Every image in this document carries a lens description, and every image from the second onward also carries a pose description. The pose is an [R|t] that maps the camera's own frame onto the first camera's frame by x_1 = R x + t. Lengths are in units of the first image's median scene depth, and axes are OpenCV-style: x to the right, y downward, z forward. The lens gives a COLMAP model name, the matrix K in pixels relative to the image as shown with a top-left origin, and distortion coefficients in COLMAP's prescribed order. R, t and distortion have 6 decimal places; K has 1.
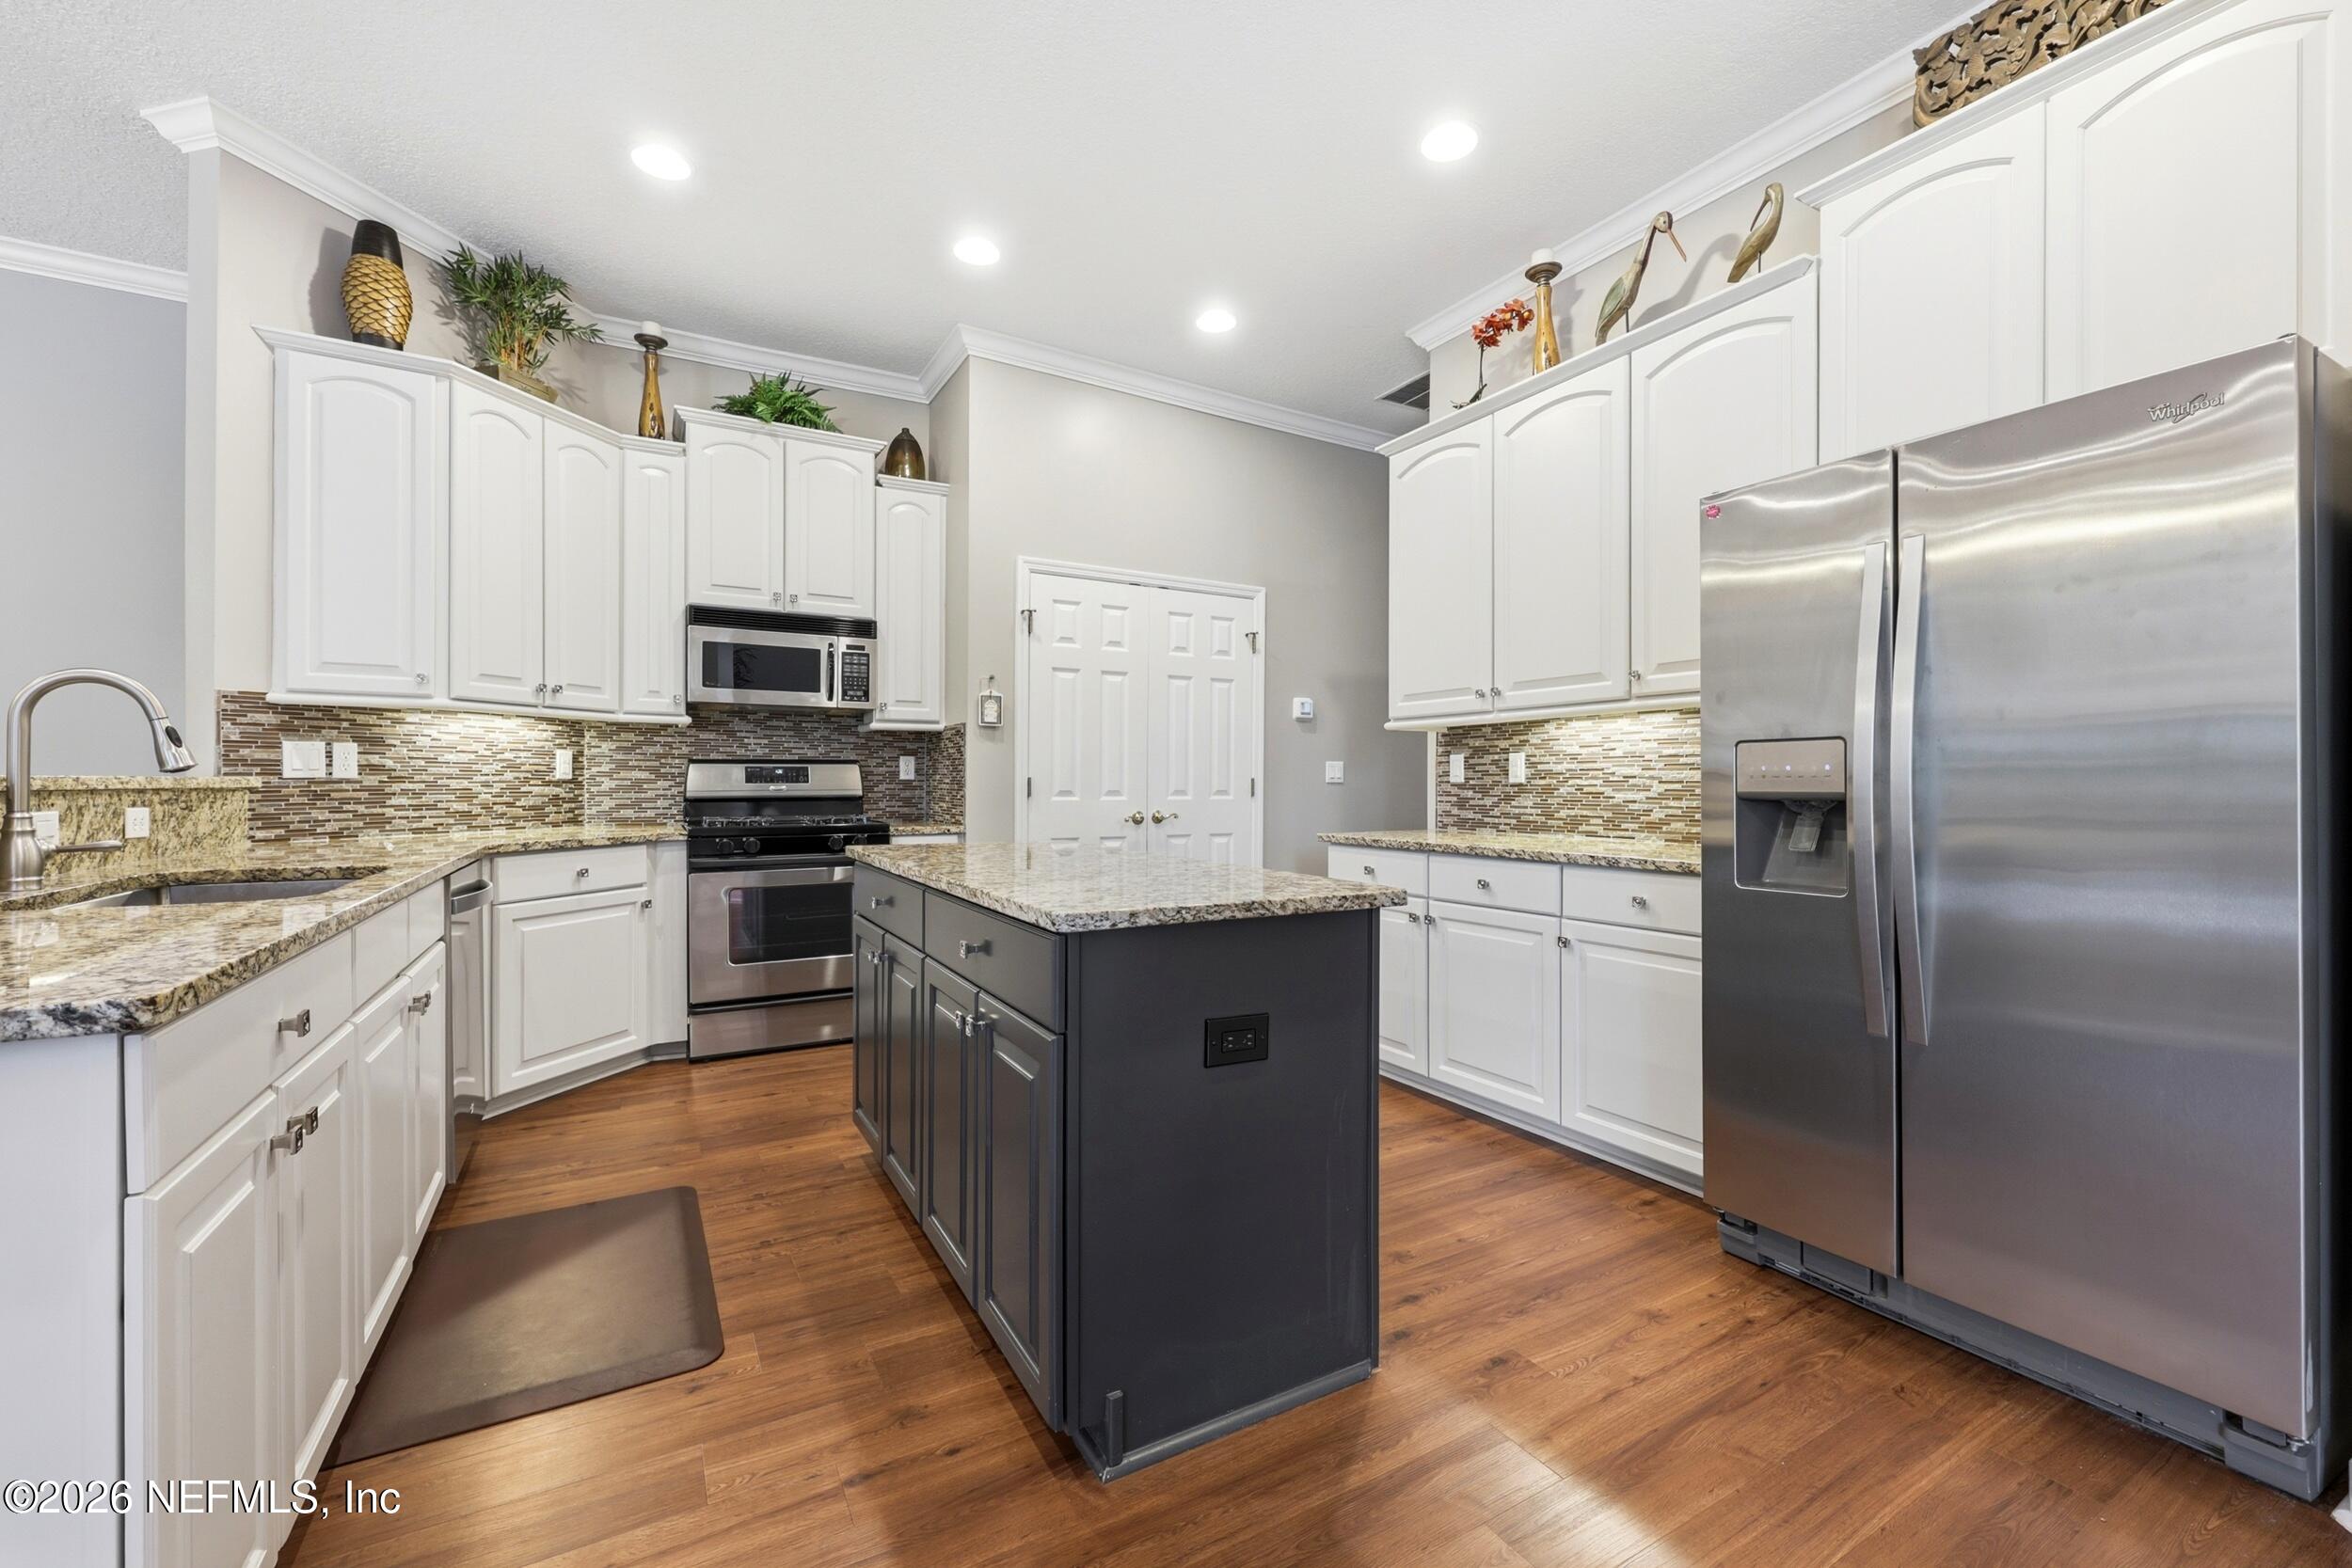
lens RADIAL K [[953.1, 0, 1169.0], [0, 953.1, 791.7], [0, 0, 1]] dist [0.000324, 0.000701]
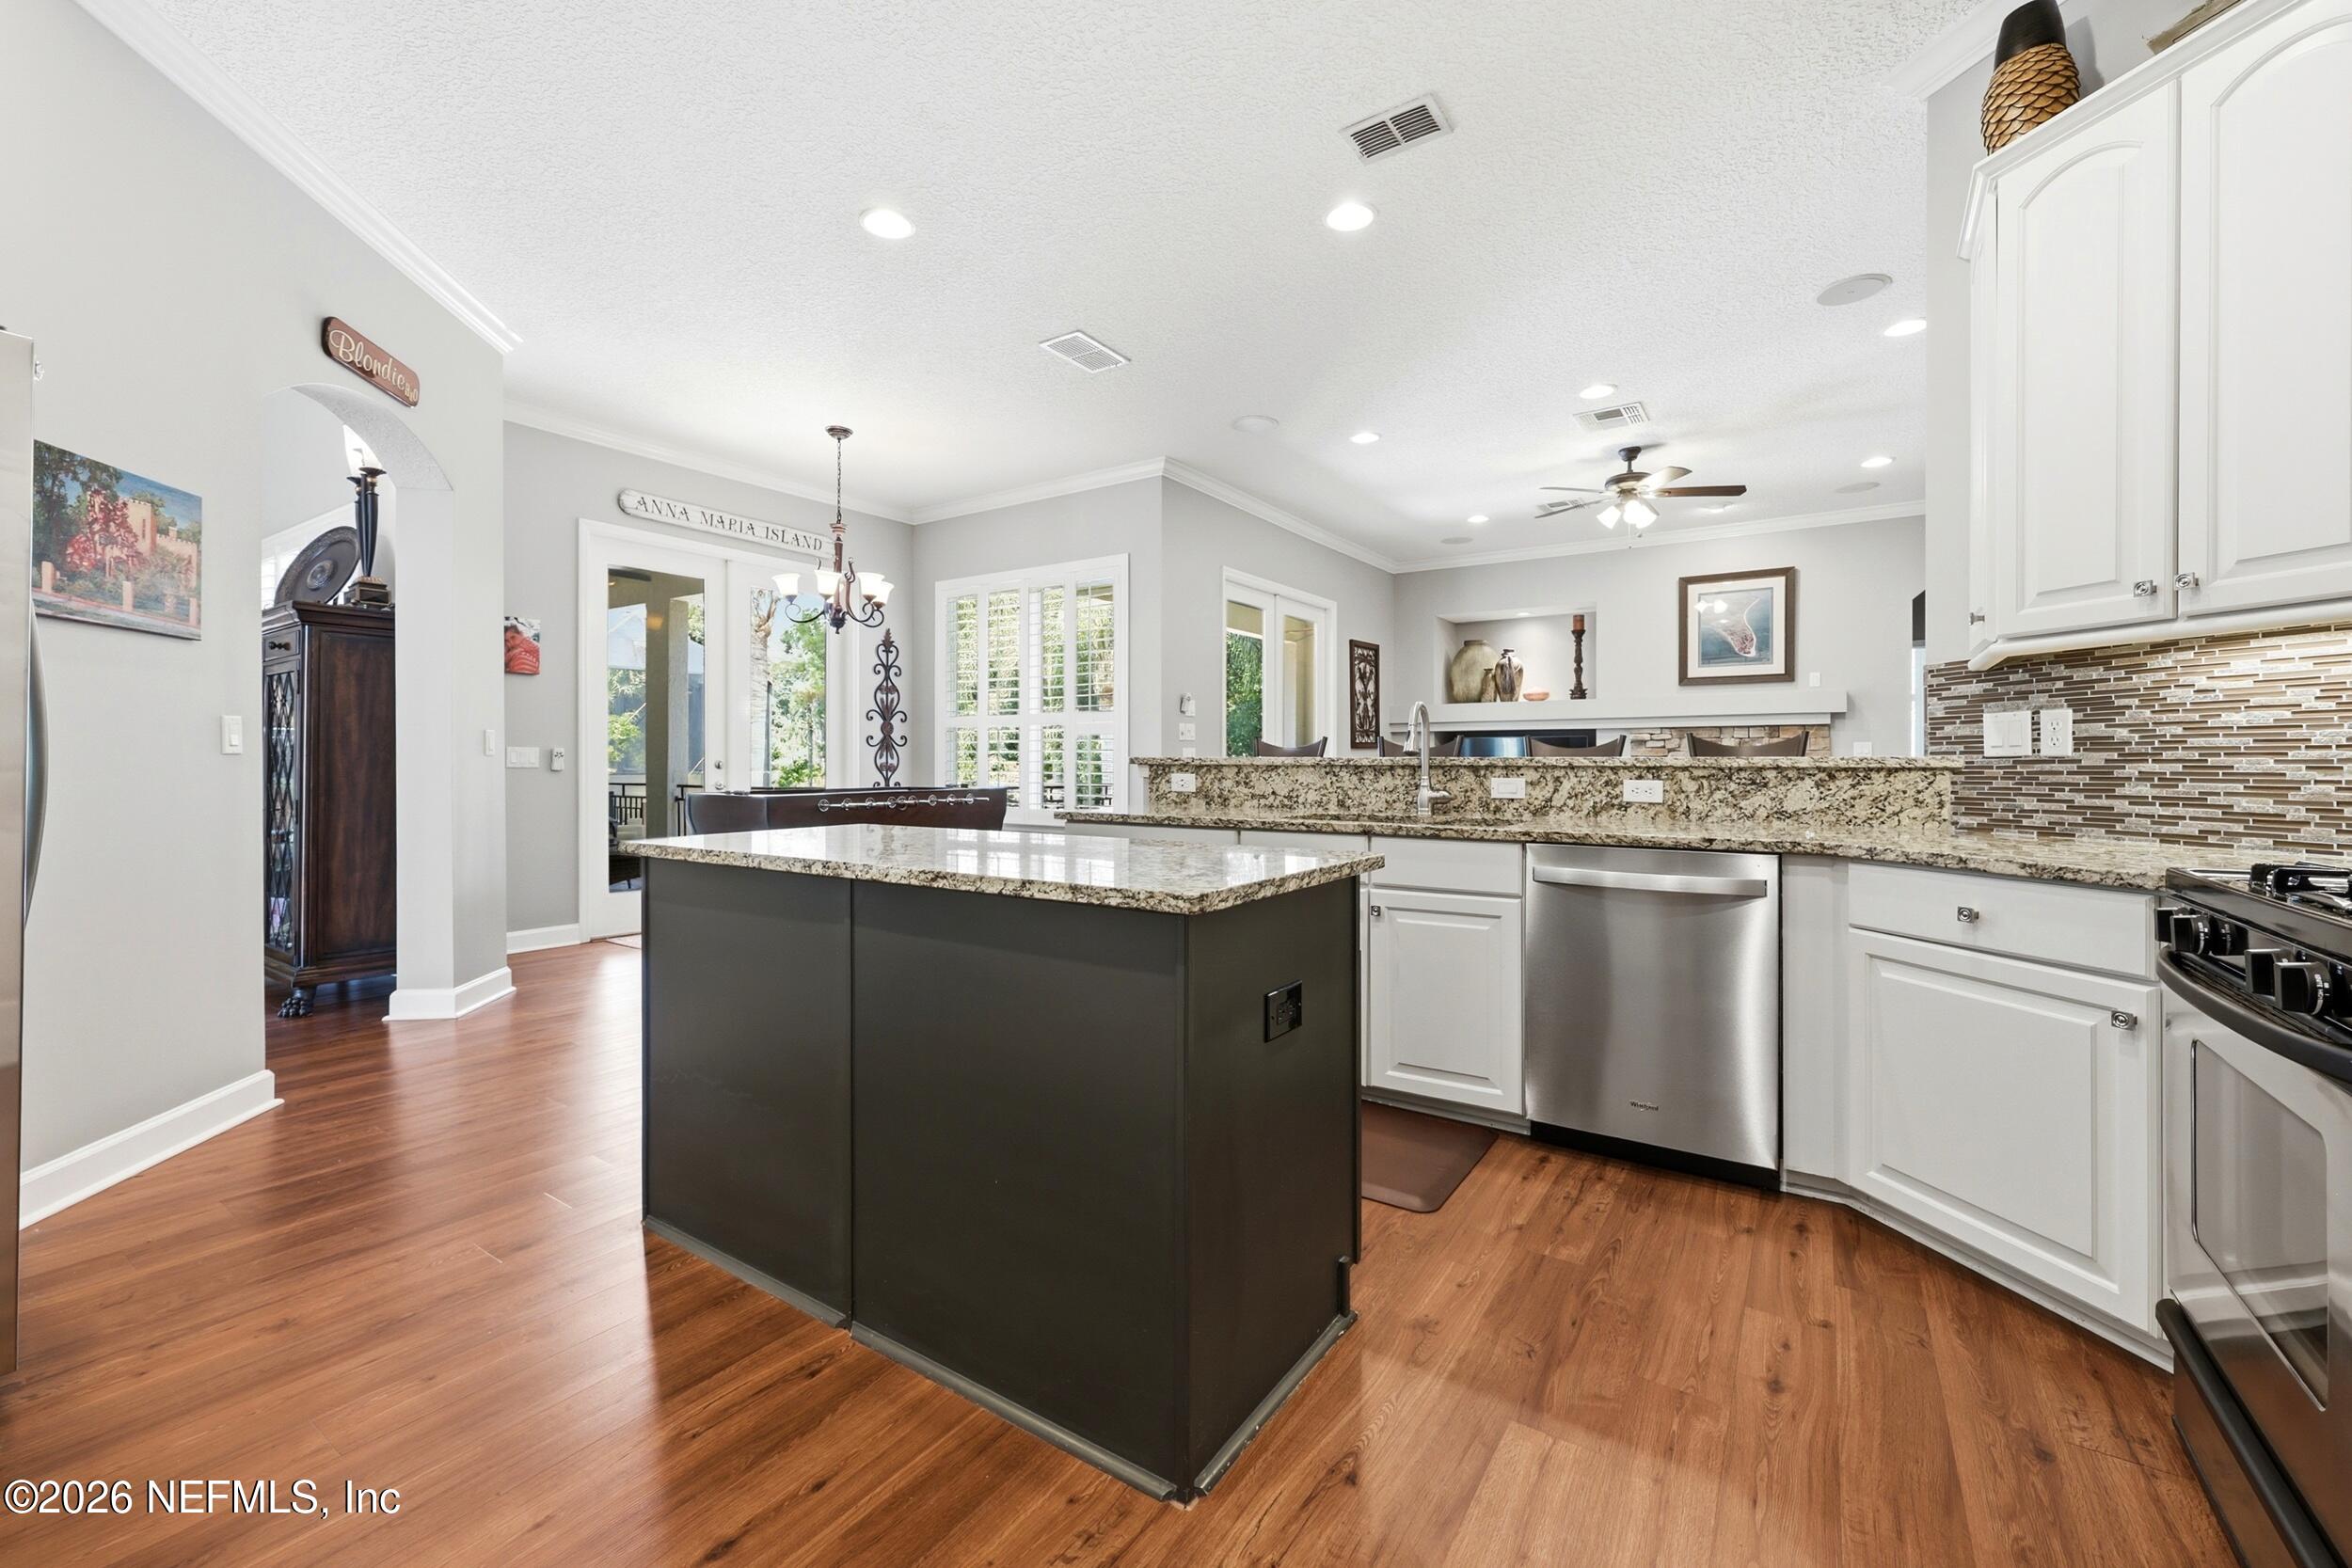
lens RADIAL K [[953.1, 0, 1187.4], [0, 953.1, 768.1], [0, 0, 1]] dist [0.000324, 0.000701]
pose [[-0.893047, -0.001251, -0.449962, 0.076771], [-0.007415, 0.999901, 0.011936, -0.008203], [0.449903, 0.013996, -0.892968, 1.257212]]
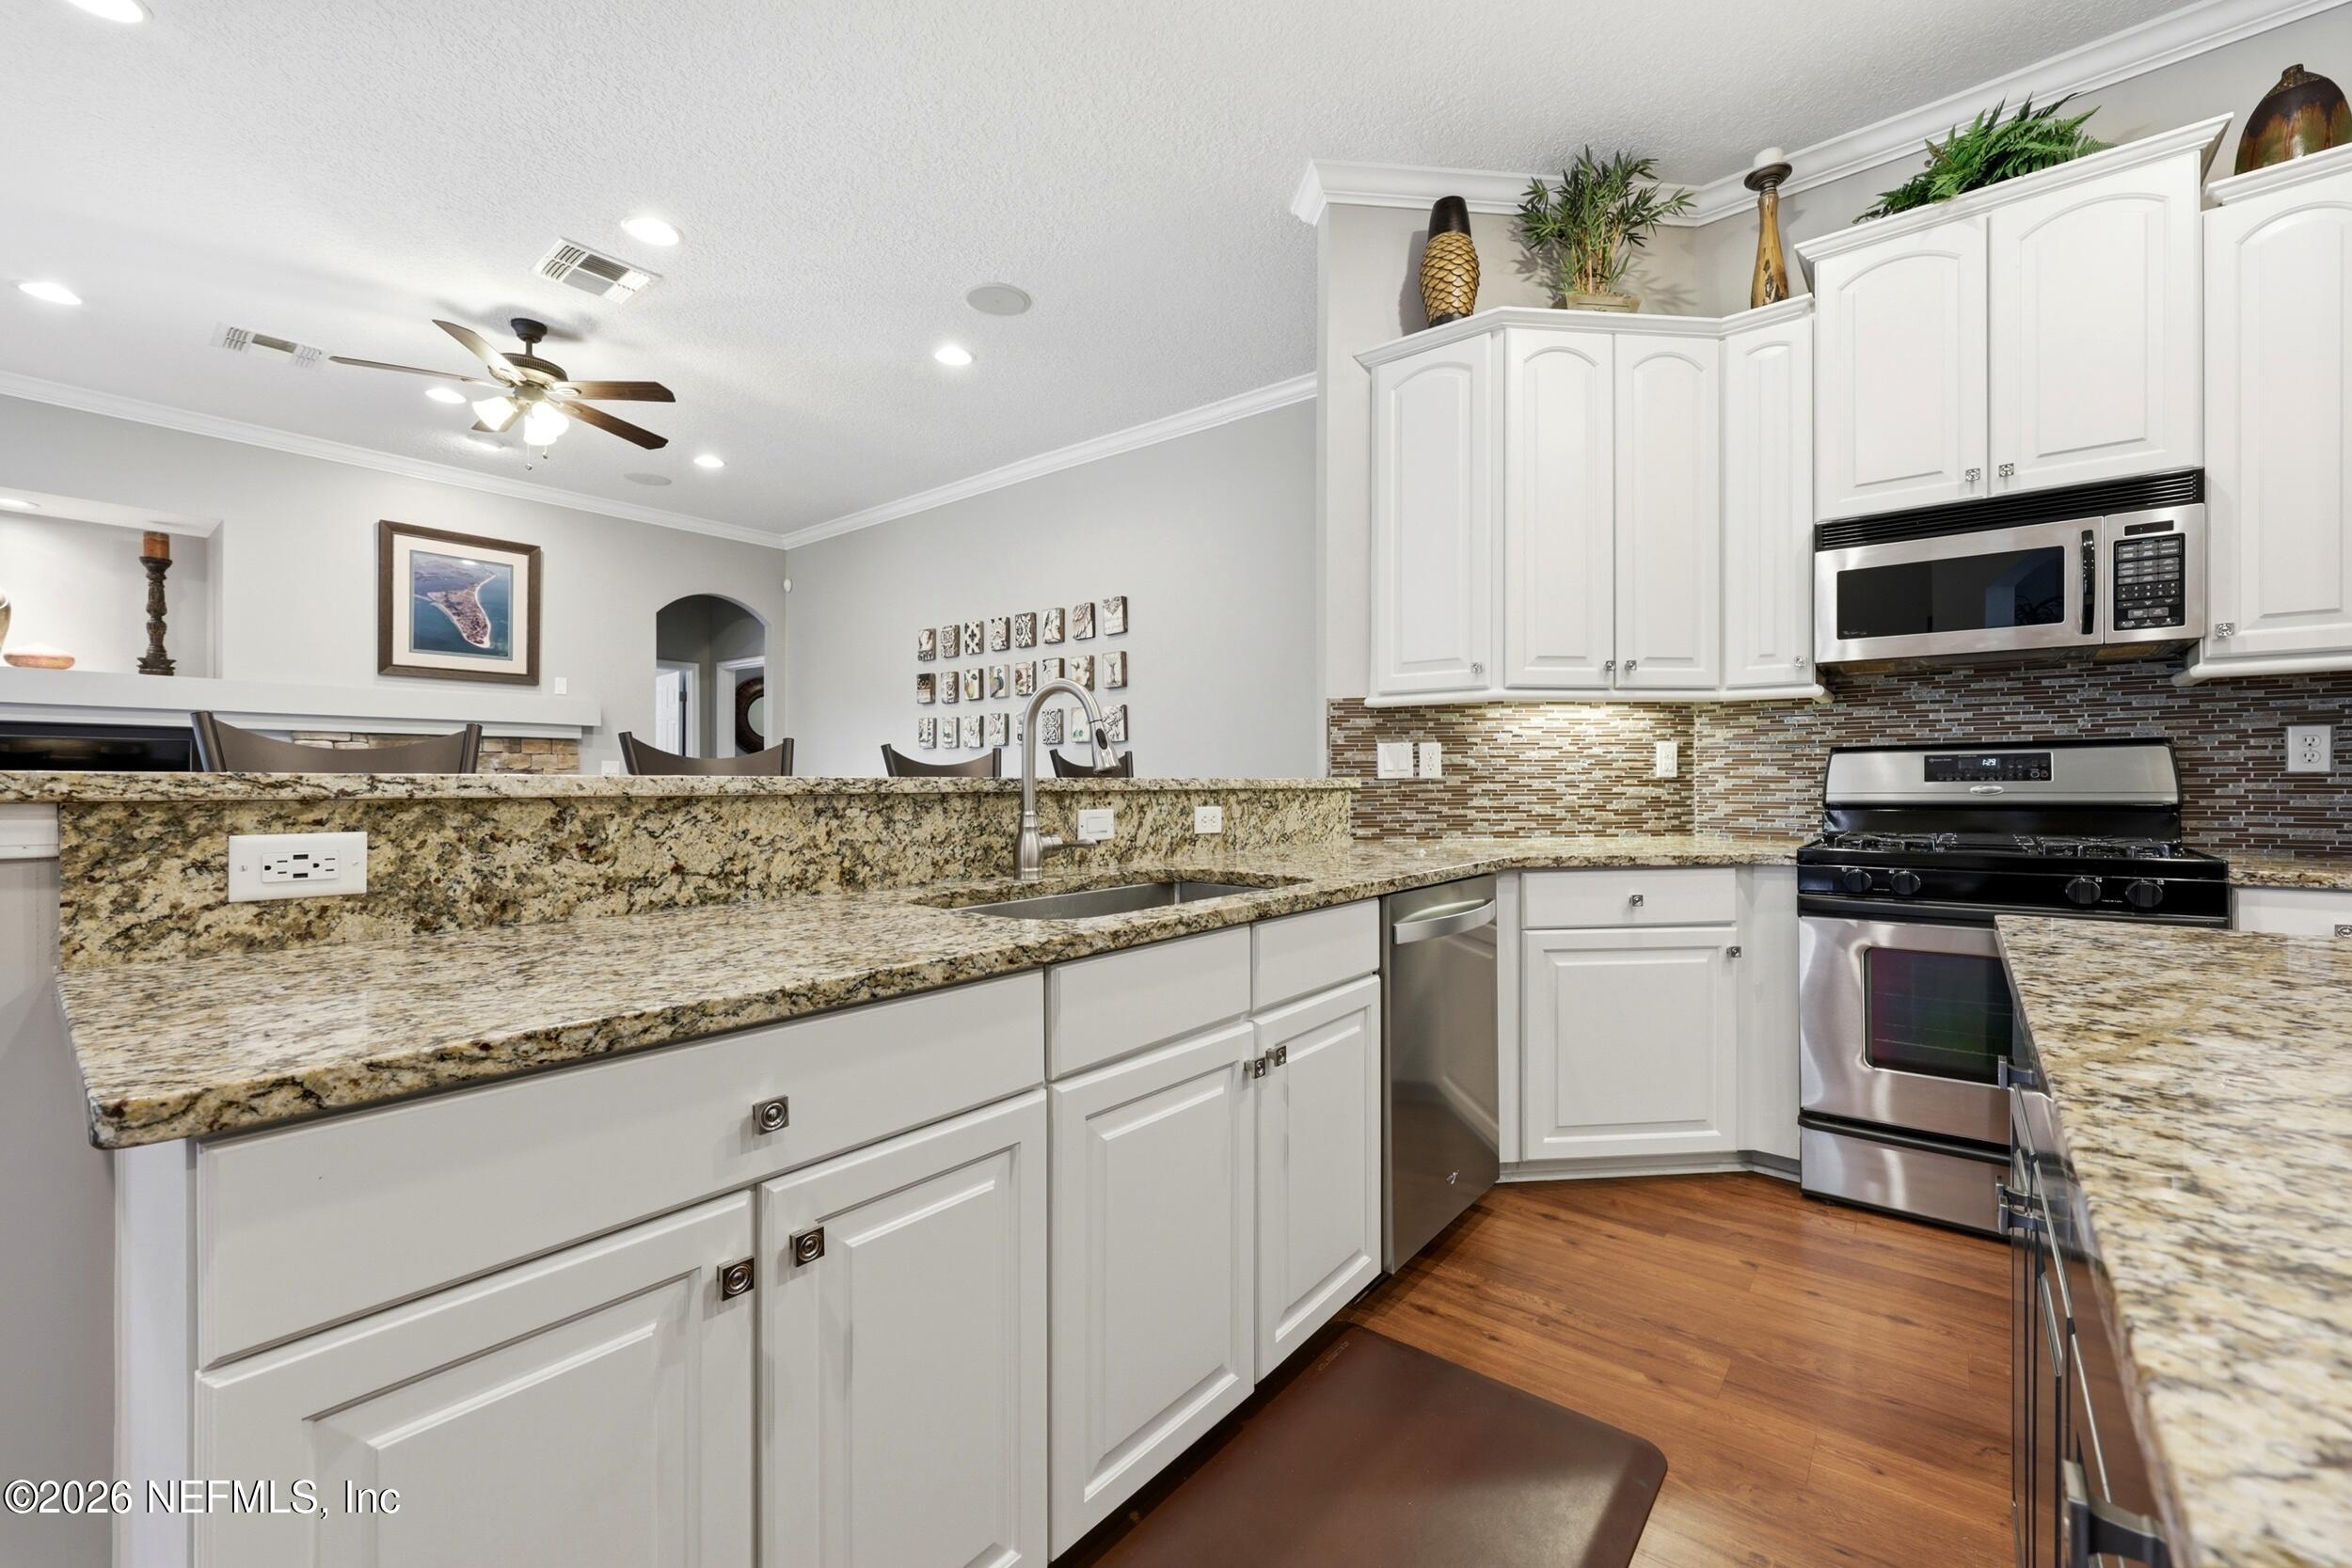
lens RADIAL K [[953.1, 0, 1178.5], [0, 953.1, 778.7], [0, 0, 1]] dist [0.000324, 0.000701]
pose [[0.365617, -0.006565, -0.930742, -0.036355], [-0.003991, 0.999955, -0.008620, -0.004059], [0.930757, 0.006866, 0.365574, 0.365238]]
